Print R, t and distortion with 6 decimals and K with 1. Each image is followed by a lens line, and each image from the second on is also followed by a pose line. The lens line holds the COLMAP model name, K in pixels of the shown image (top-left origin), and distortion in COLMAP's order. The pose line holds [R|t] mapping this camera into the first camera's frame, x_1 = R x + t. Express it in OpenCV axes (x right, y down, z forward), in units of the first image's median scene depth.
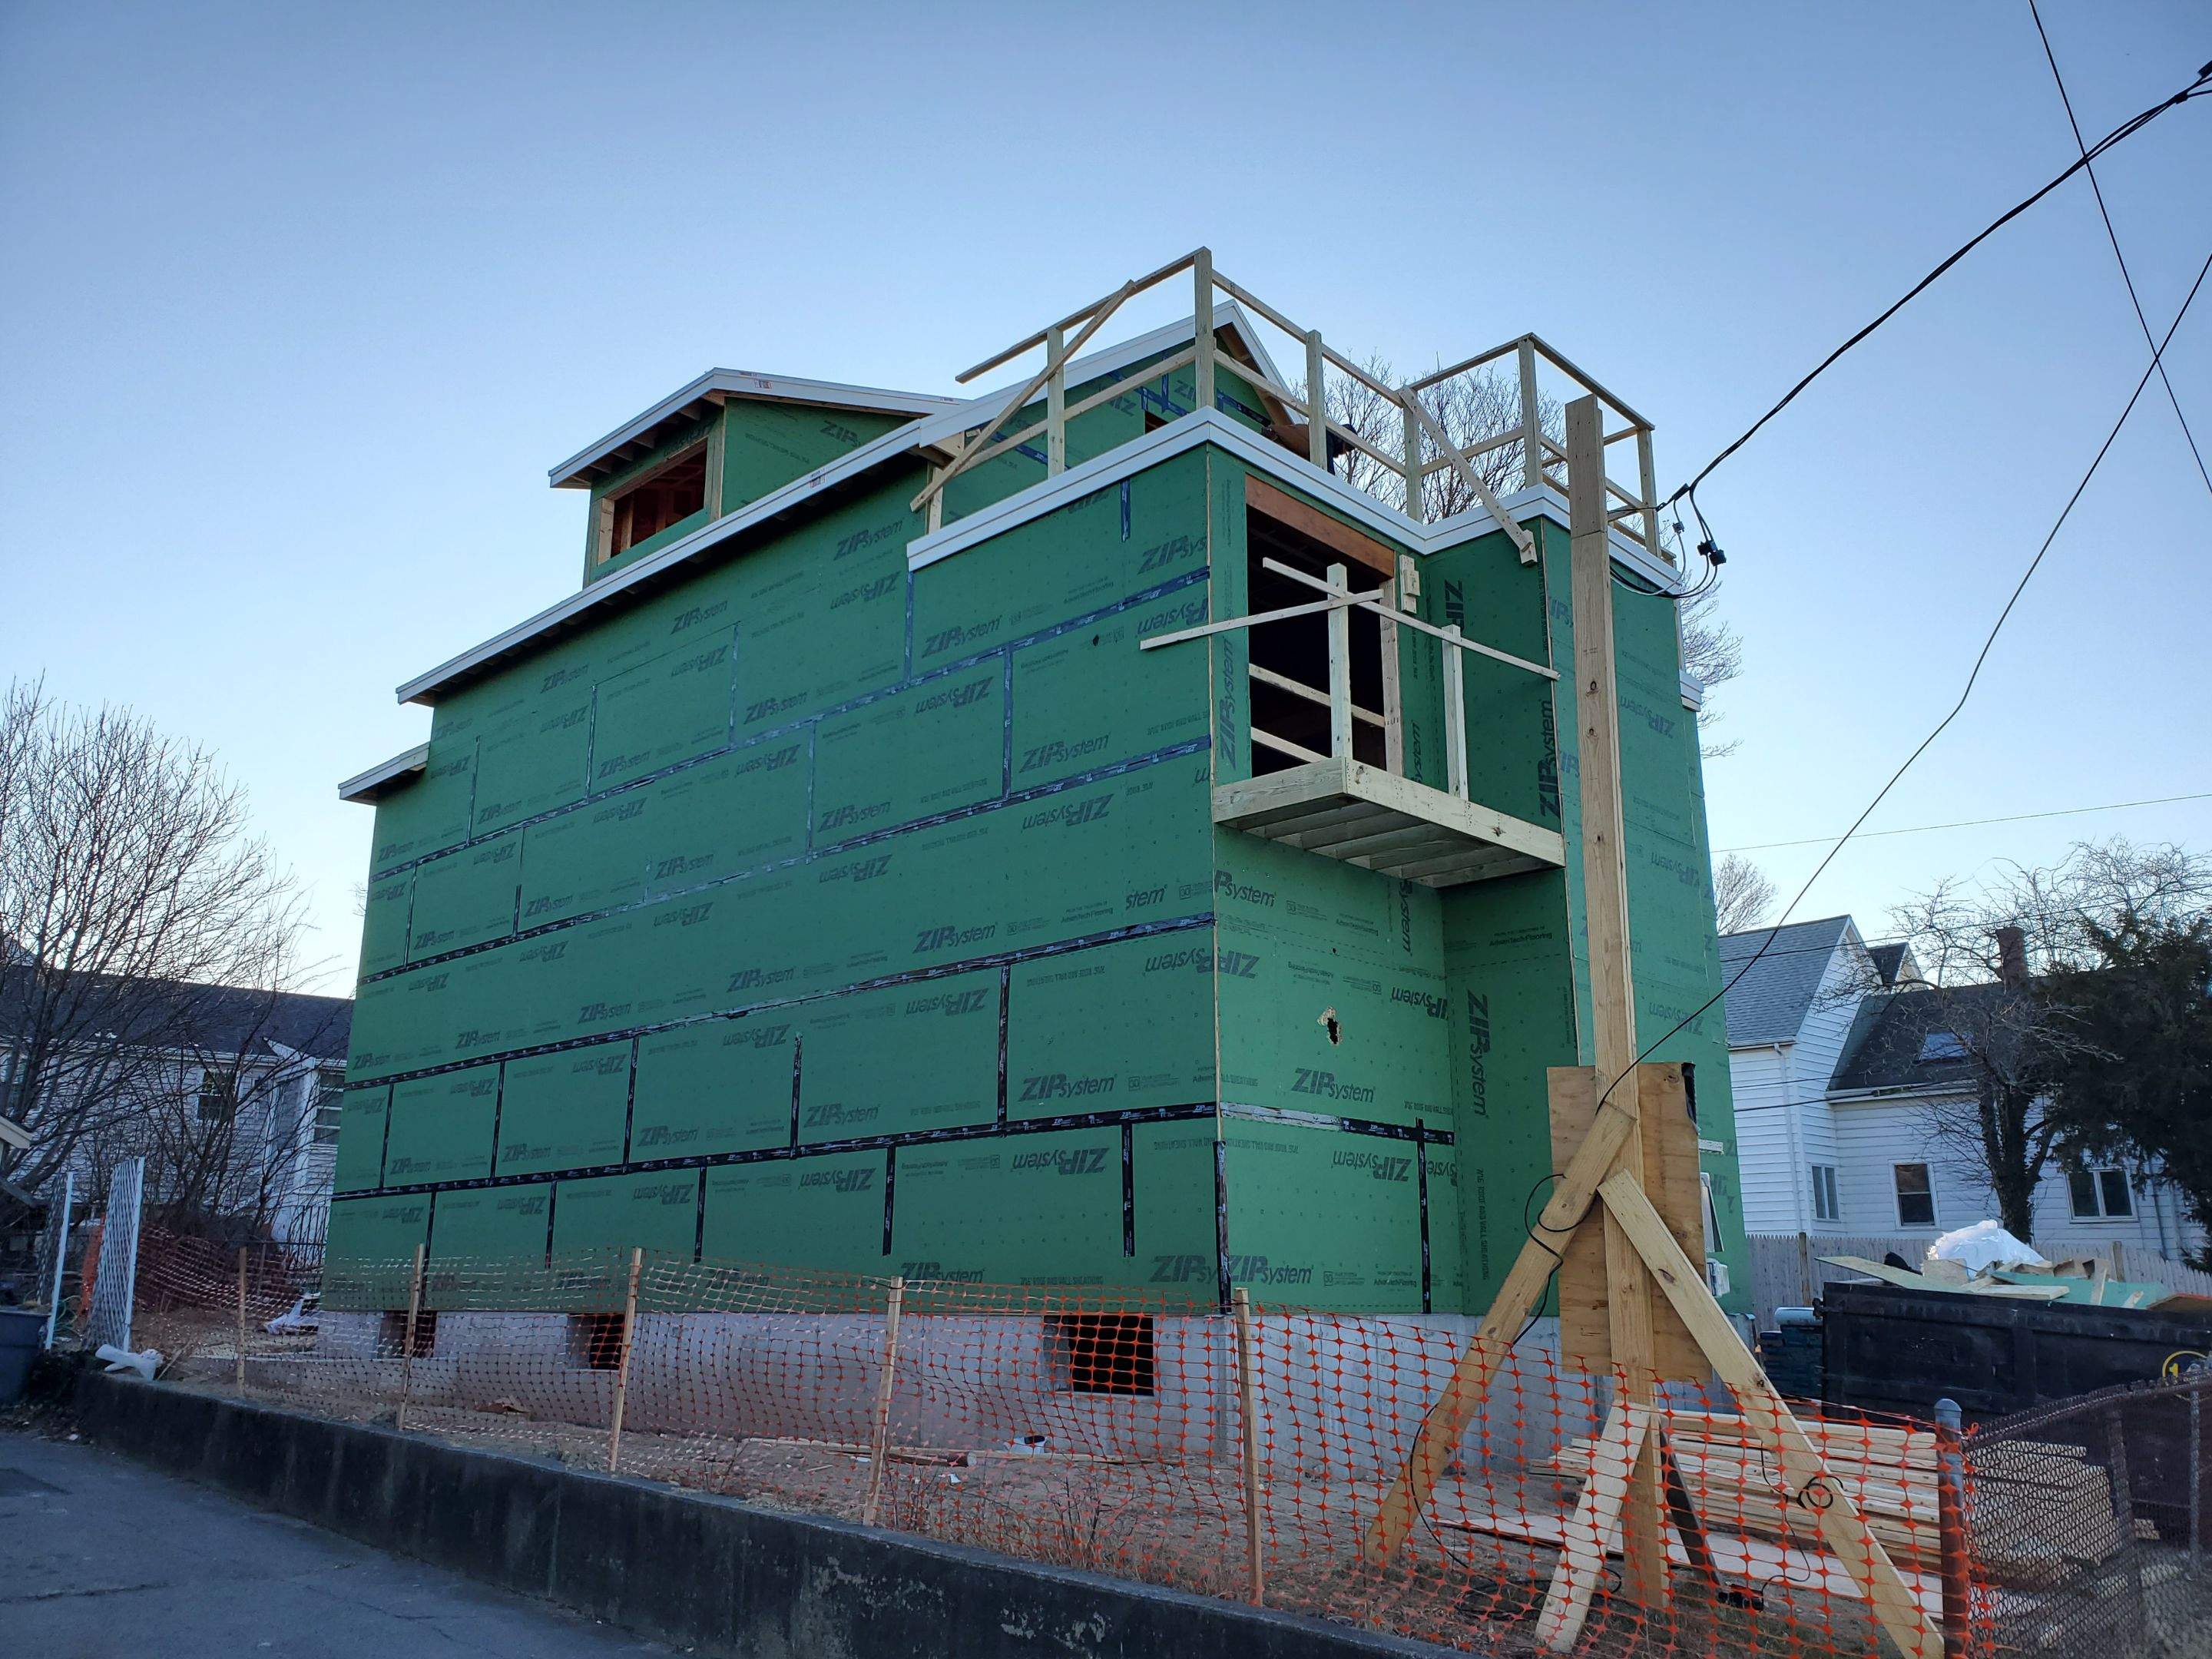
lens RADIAL K [[1711.7, 0, 1101.9], [0, 1711.7, 824.8], [0, 0, 1]] dist [0.039454, -0.044577]
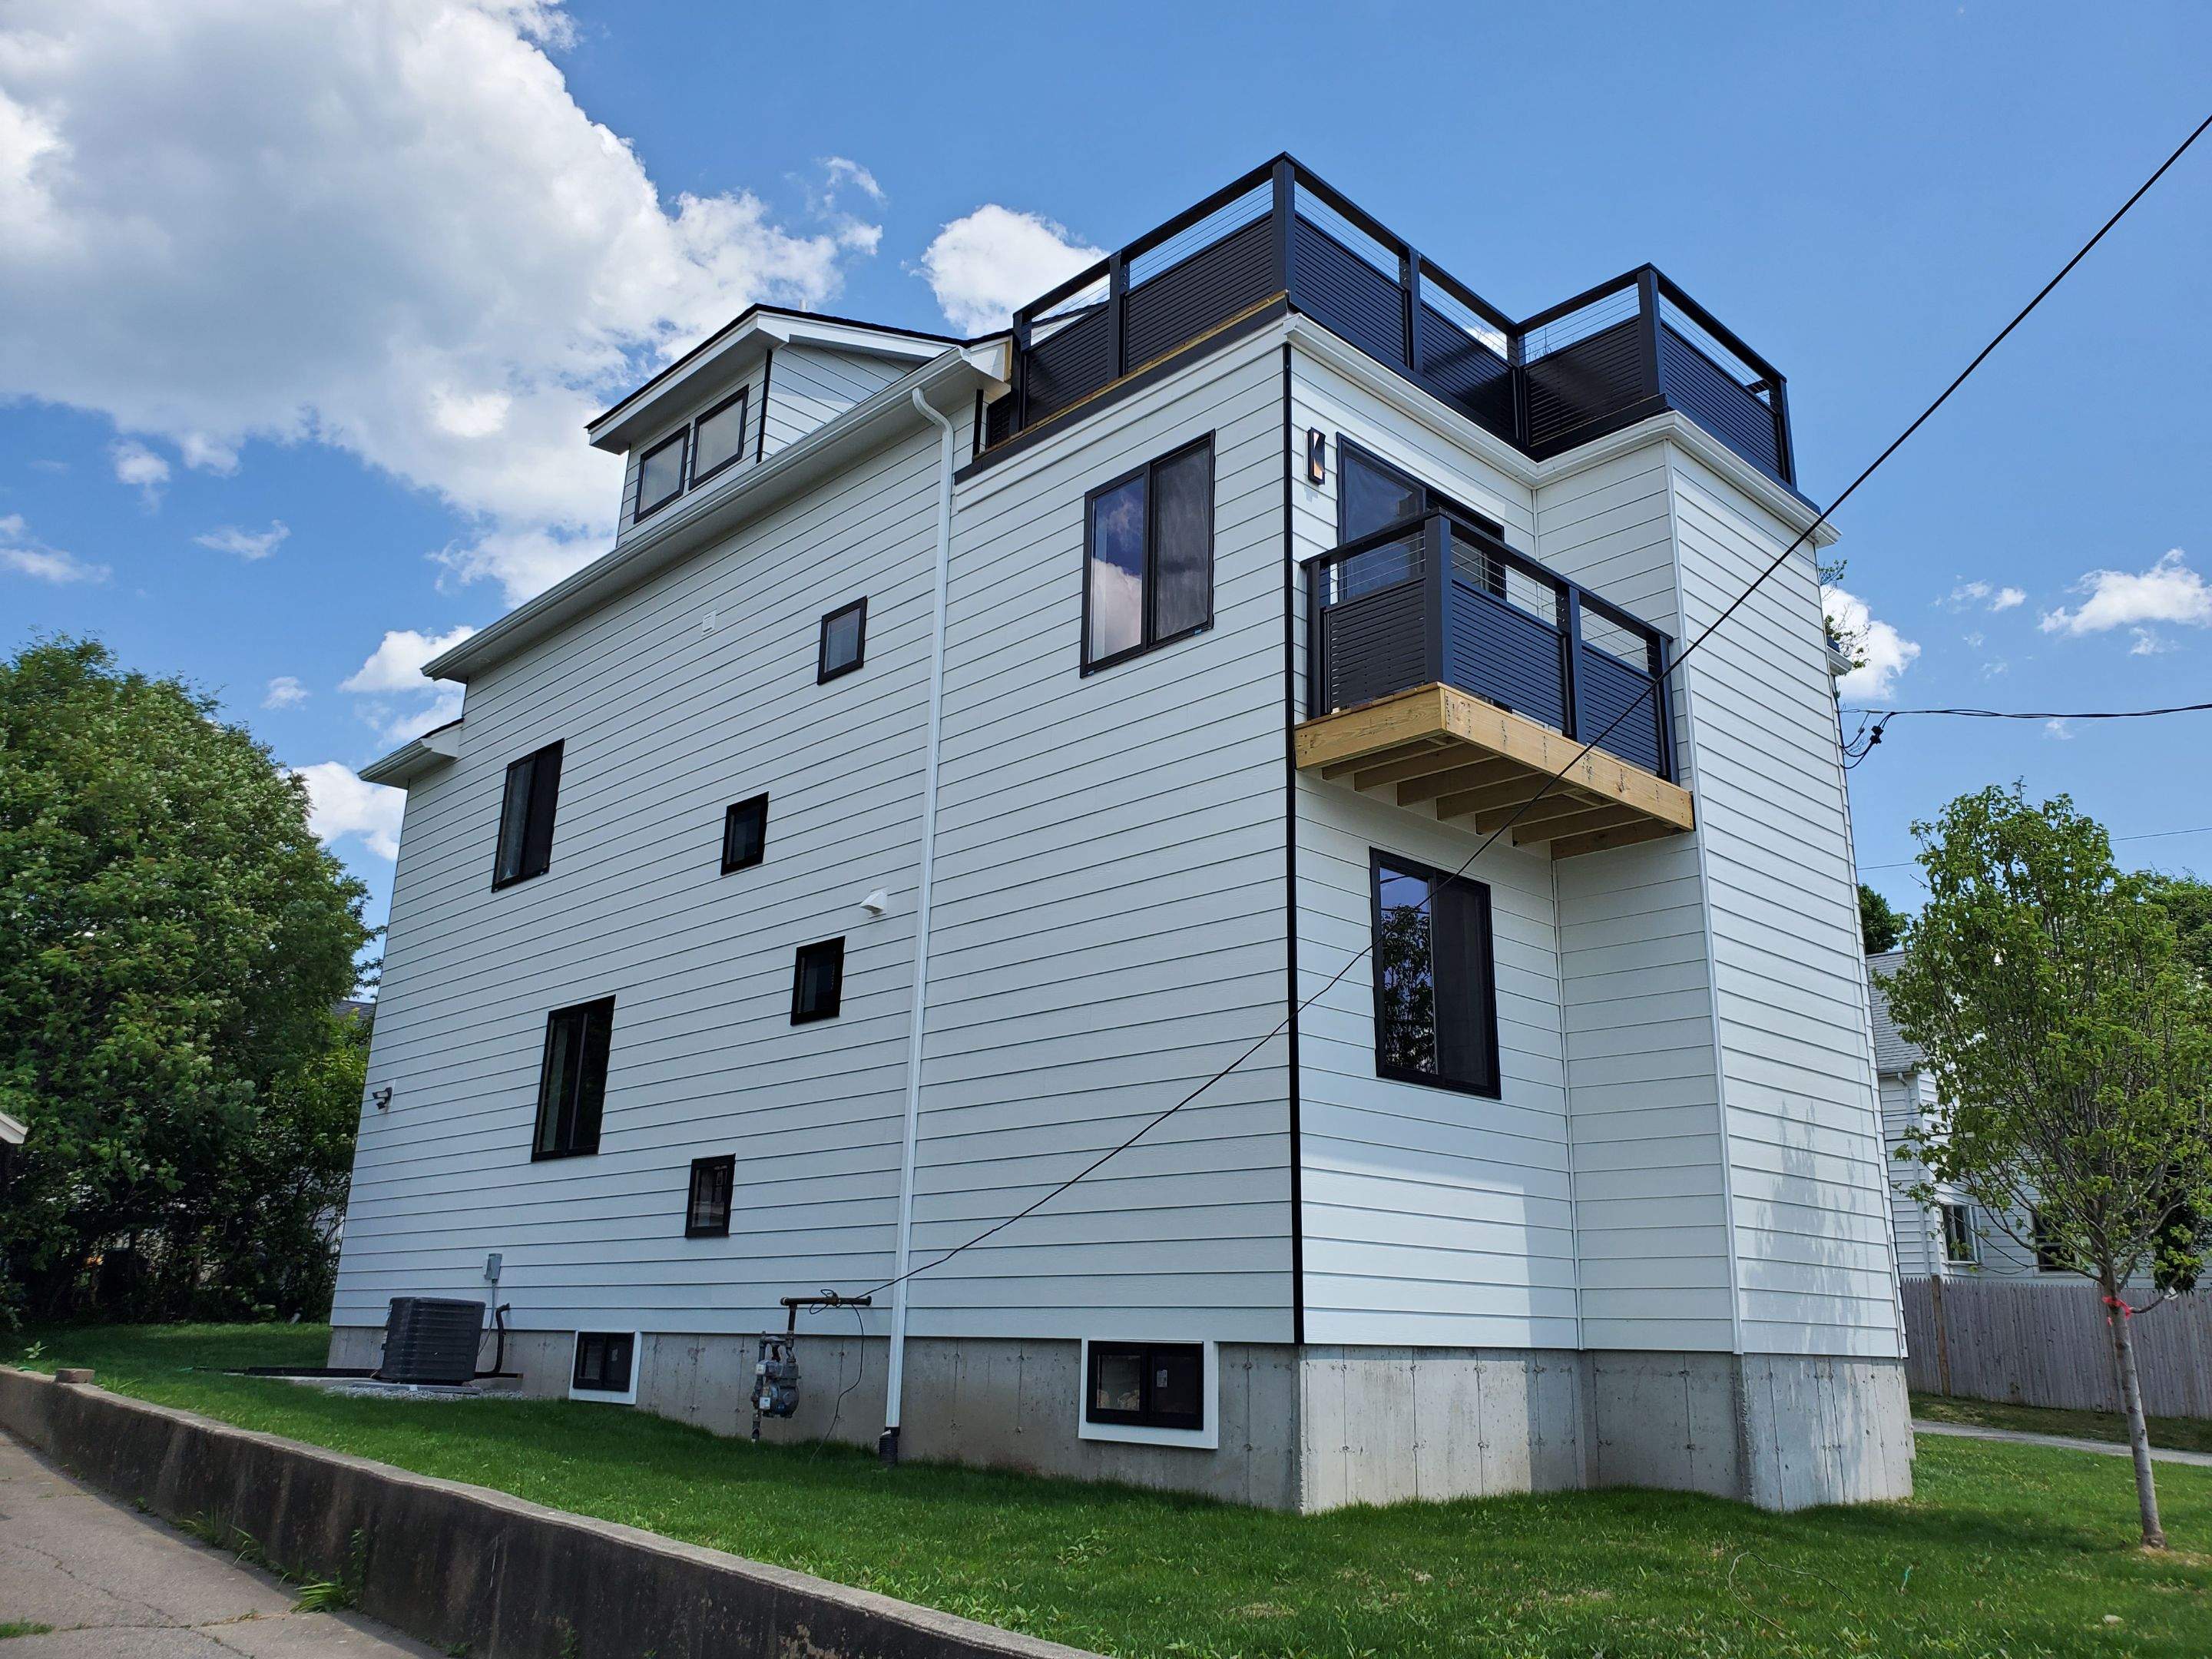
lens RADIAL K [[1711.7, 0, 1108.8], [0, 1711.7, 826.9], [0, 0, 1]] dist [0.039454, -0.044577]
pose [[0.998951, 0.004165, -0.045603, 0.013863], [-0.005144, 0.999758, -0.021376, 0.048717], [0.045503, 0.021588, 0.998731, 0.137101]]
